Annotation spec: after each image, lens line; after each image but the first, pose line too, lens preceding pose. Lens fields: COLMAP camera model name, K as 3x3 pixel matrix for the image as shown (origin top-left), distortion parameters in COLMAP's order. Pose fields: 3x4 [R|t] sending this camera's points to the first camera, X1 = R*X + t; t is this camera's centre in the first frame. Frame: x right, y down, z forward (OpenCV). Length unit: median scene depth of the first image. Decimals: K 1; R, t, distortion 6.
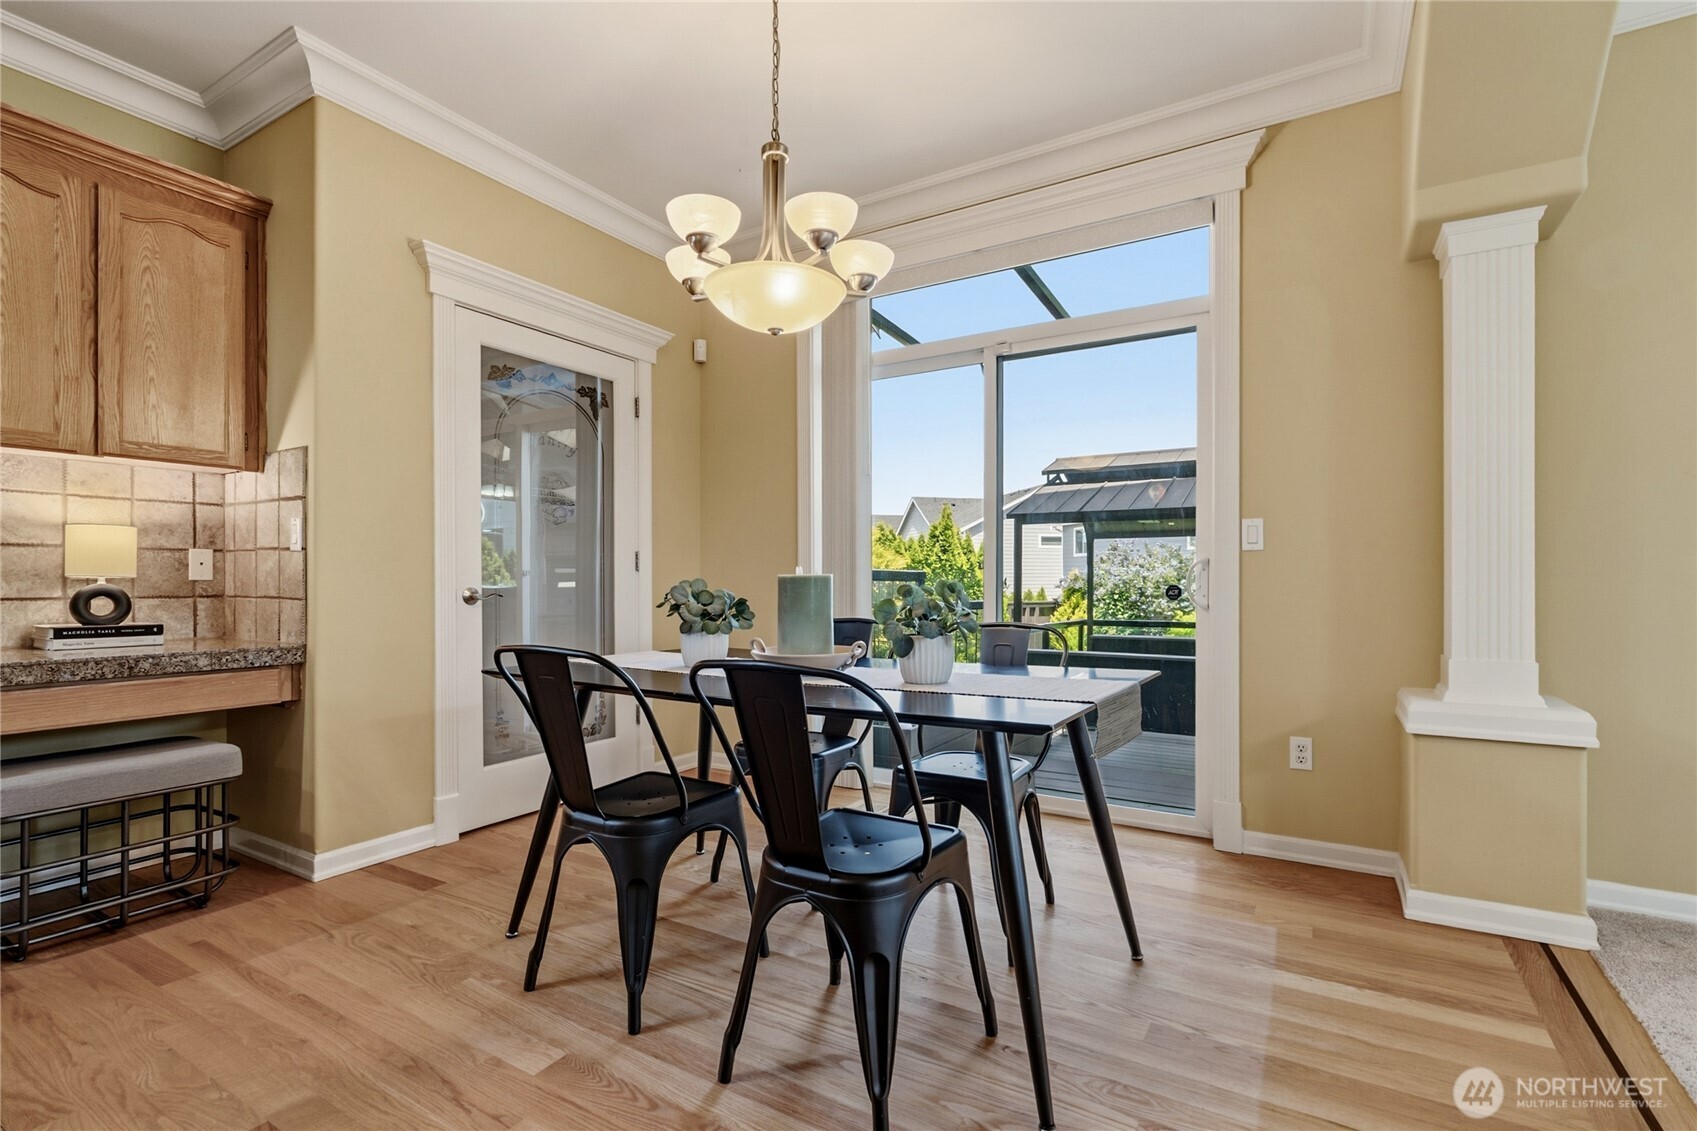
lens RADIAL K [[775.3, 0, 863.3], [0, 775.3, 587.9], [0, 0, 1]] dist [-0.008573, 0.002556]
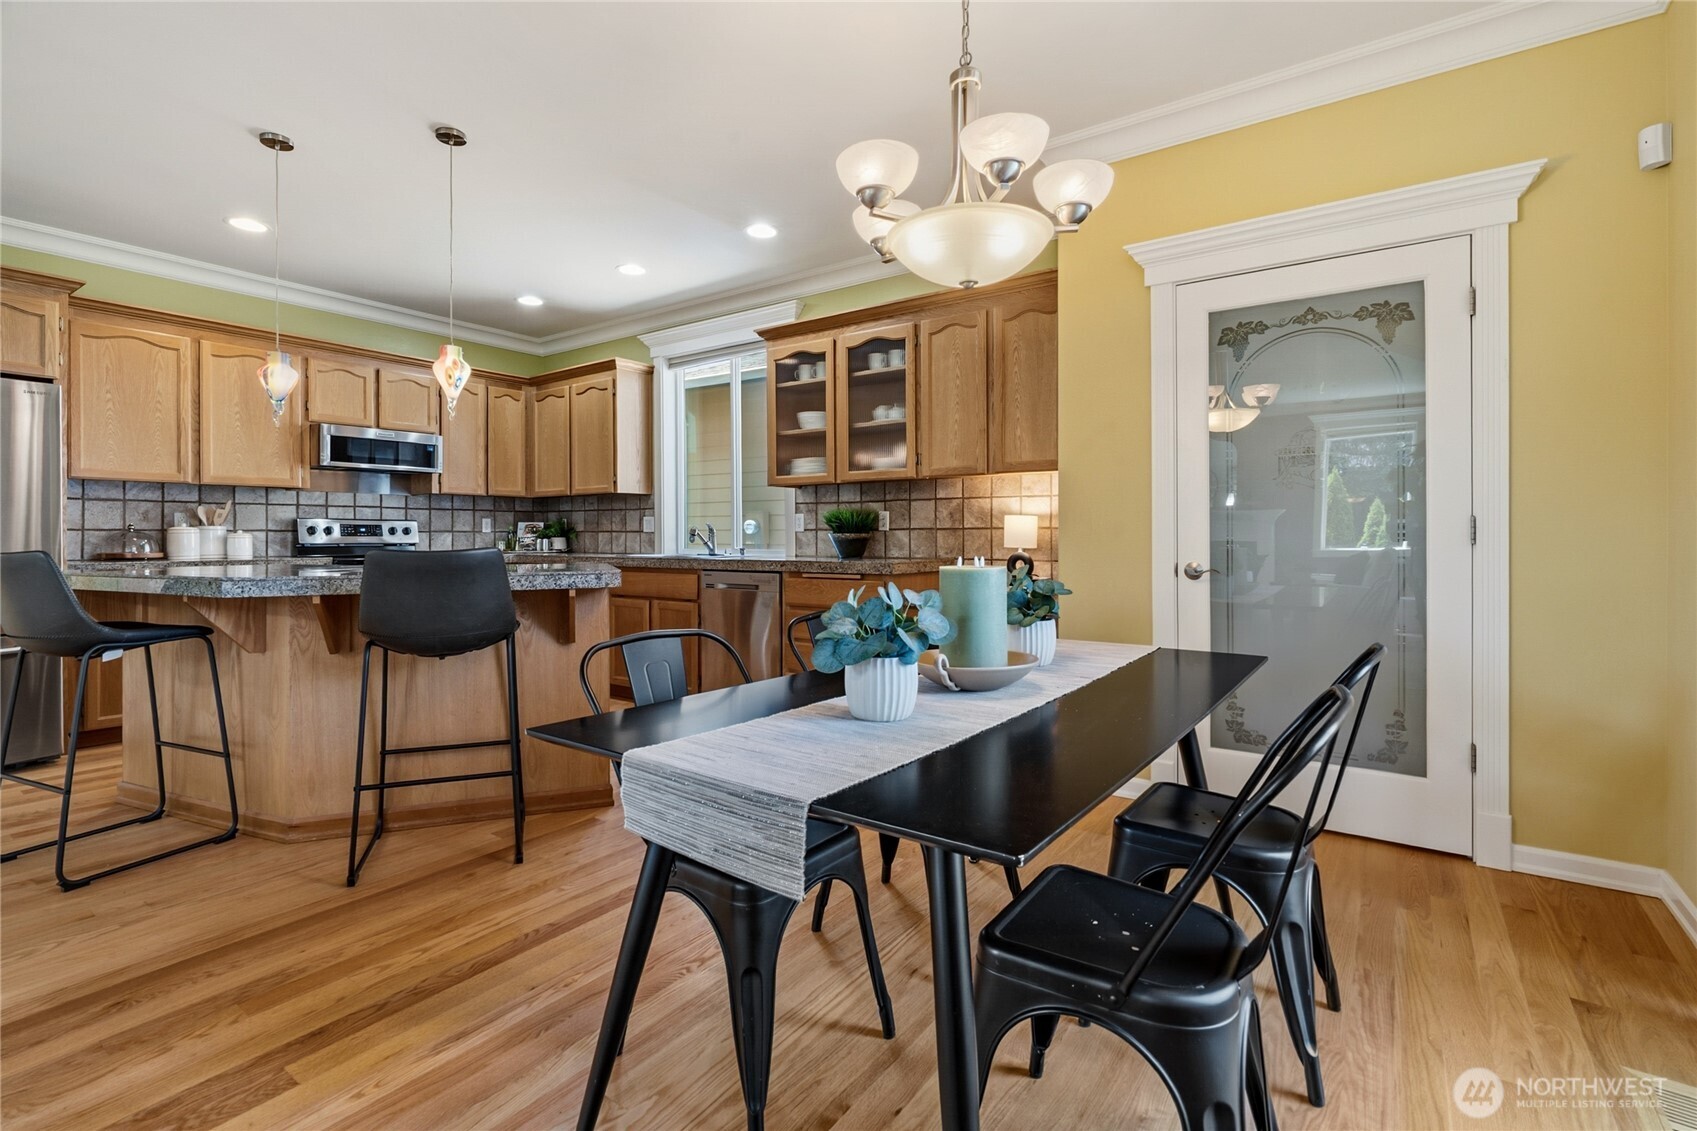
lens RADIAL K [[775.3, 0, 853.9], [0, 775.3, 541.1], [0, 0, 1]] dist [-0.008573, 0.002556]
pose [[-0.075541, 0.010730, -0.997085, 0.629175], [-0.006763, 0.999914, 0.011272, -0.043083], [0.997120, 0.007594, -0.075462, 0.773492]]
